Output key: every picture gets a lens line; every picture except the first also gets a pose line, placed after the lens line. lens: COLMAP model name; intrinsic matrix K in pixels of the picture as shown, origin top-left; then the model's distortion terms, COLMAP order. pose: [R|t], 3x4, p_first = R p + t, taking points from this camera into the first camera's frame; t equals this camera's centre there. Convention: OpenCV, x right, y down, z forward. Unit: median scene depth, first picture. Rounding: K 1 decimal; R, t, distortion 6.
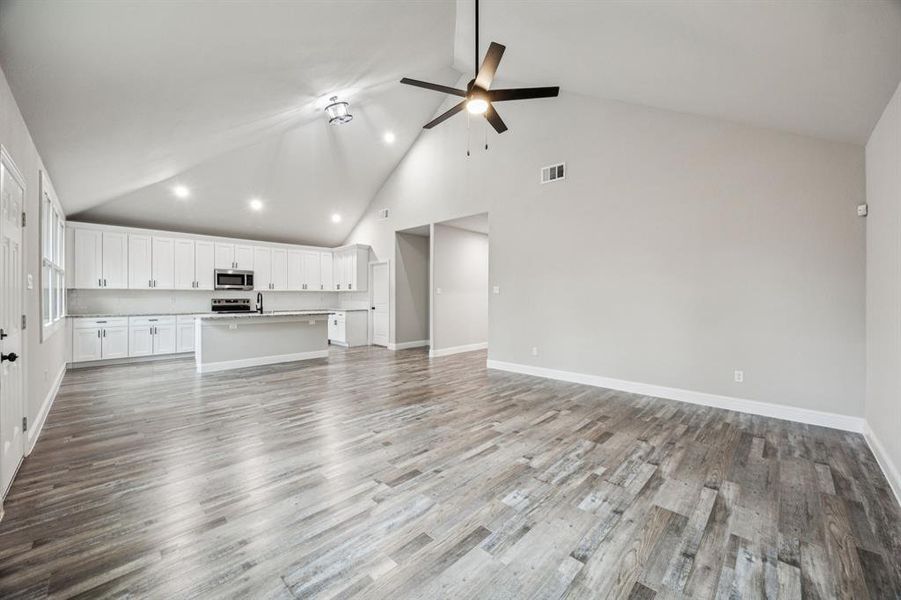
lens RADIAL K [[340.2, 0, 433.4], [0, 340.2, 295.9], [0, 0, 1]] dist [-0.000361, 0.000032]
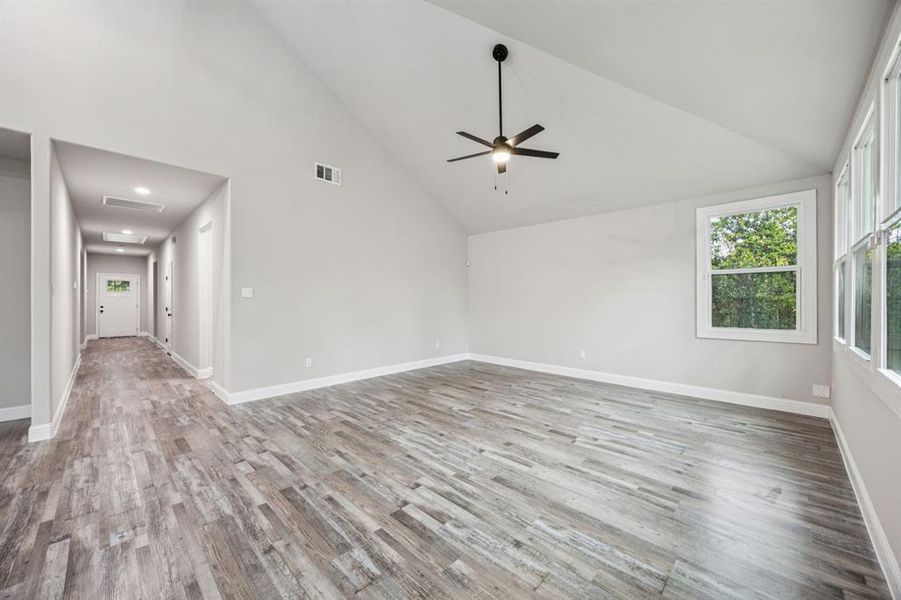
lens RADIAL K [[341.9, 0, 475.6], [0, 341.9, 299.2], [0, 0, 1]] dist [0.000117, 0.000052]
pose [[-0.052611, 0.000966, 0.998615, -0.529518], [0.000222, 1.000000, -0.000956, -0.001937], [-0.998615, 0.000172, -0.052612, 0.522797]]
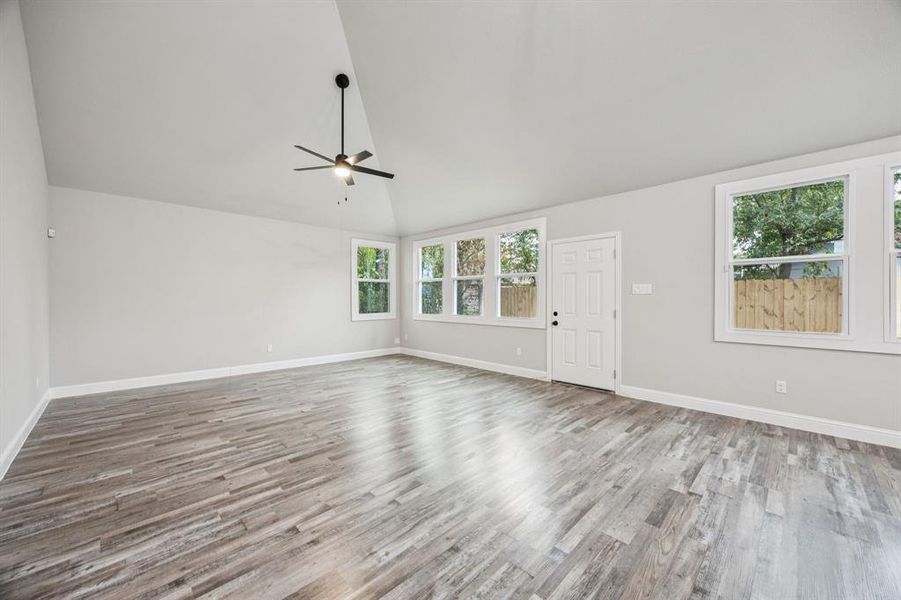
lens RADIAL K [[341.0, 0, 428.7], [0, 341.0, 297.4], [0, 0, 1]] dist [-0.001878, -0.000122]
pose [[-0.999429, -0.003346, 0.033633, -0.136058], [-0.003384, 0.999994, -0.001066, -0.000019], [-0.033629, -0.001179, -0.999434, 1.117994]]
